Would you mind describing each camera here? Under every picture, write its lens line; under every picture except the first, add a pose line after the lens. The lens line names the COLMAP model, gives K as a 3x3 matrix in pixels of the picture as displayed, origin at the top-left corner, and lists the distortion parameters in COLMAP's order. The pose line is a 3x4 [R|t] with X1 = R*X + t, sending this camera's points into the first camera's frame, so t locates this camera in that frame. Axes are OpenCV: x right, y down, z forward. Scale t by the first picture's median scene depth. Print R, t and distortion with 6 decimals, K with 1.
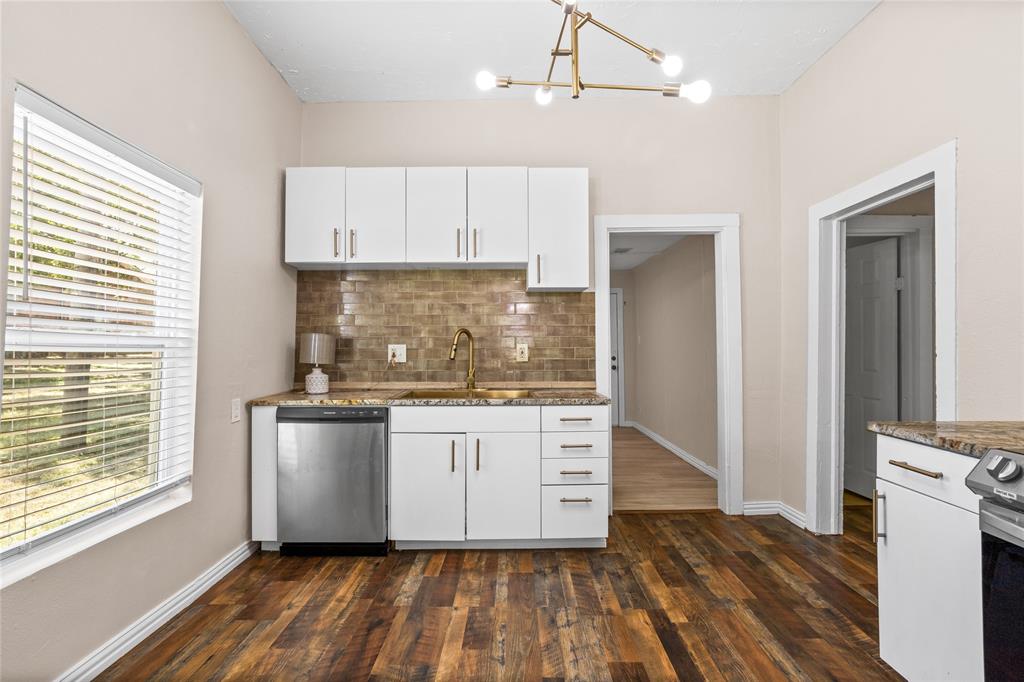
lens RADIAL K [[498.6, 0, 515.6], [0, 498.6, 339.1], [0, 0, 1]] dist [-0.020061, 0.004503]
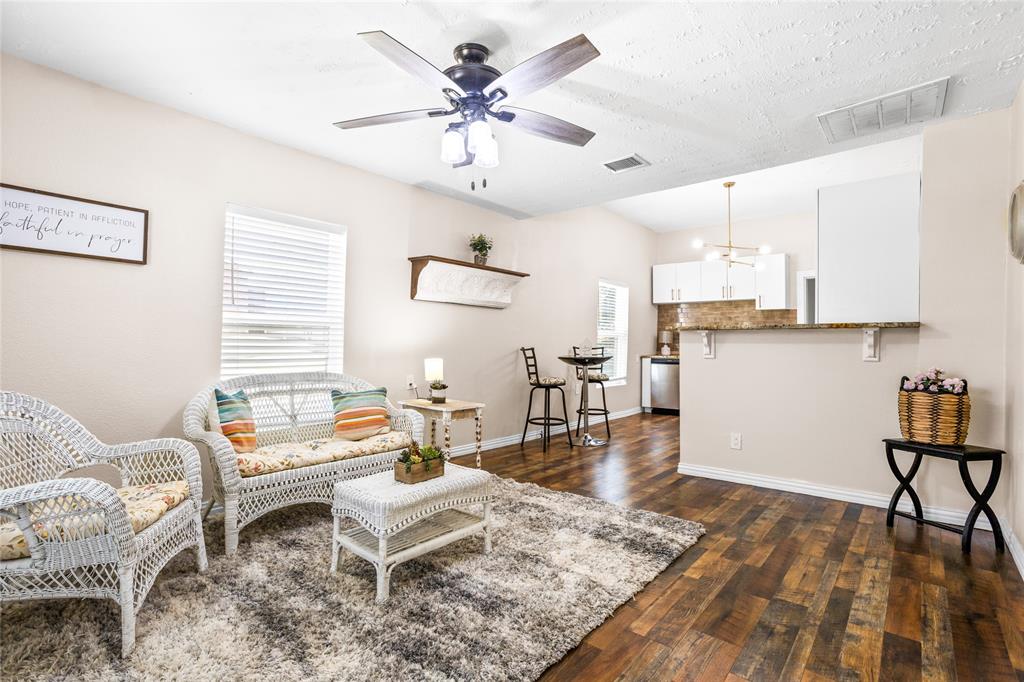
lens RADIAL K [[498.6, 0, 515.0], [0, 498.6, 345.3], [0, 0, 1]] dist [-0.020061, 0.004503]
pose [[0.769800, 0.007941, -0.638236, 0.605264], [0.001117, 0.999904, 0.013787, 0.024823], [0.638284, -0.011326, 0.769718, -1.387863]]
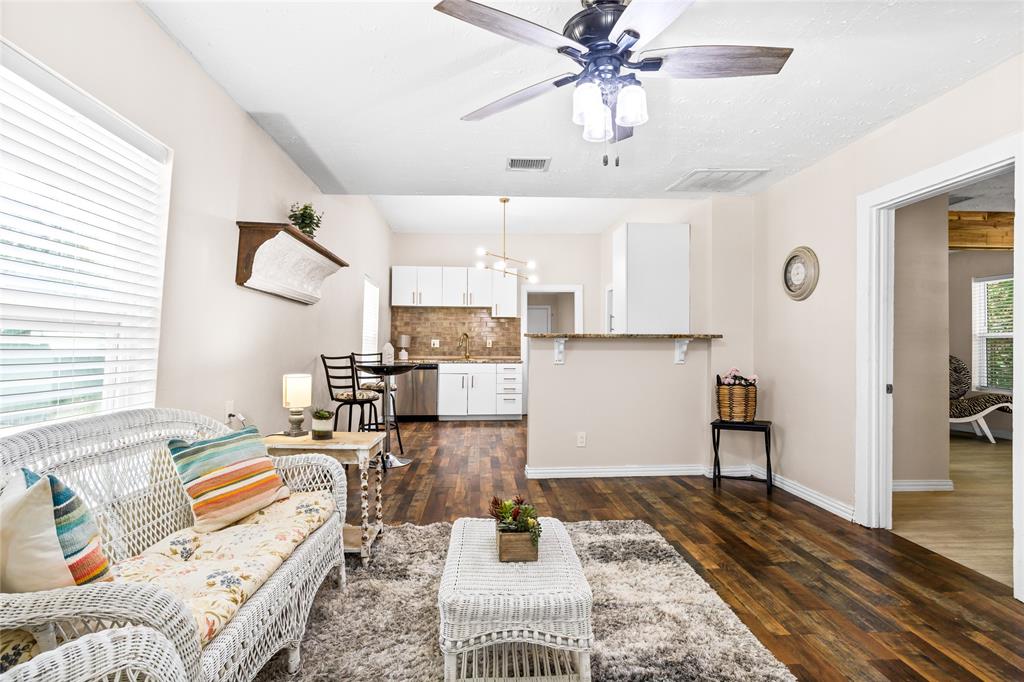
lens RADIAL K [[498.6, 0, 510.0], [0, 498.6, 335.4], [0, 0, 1]] dist [-0.020061, 0.004503]
pose [[0.996889, 0.008471, 0.078366, -0.078232], [-0.007675, 0.999916, -0.010454, 0.013081], [-0.078448, 0.009820, 0.996870, -1.435017]]
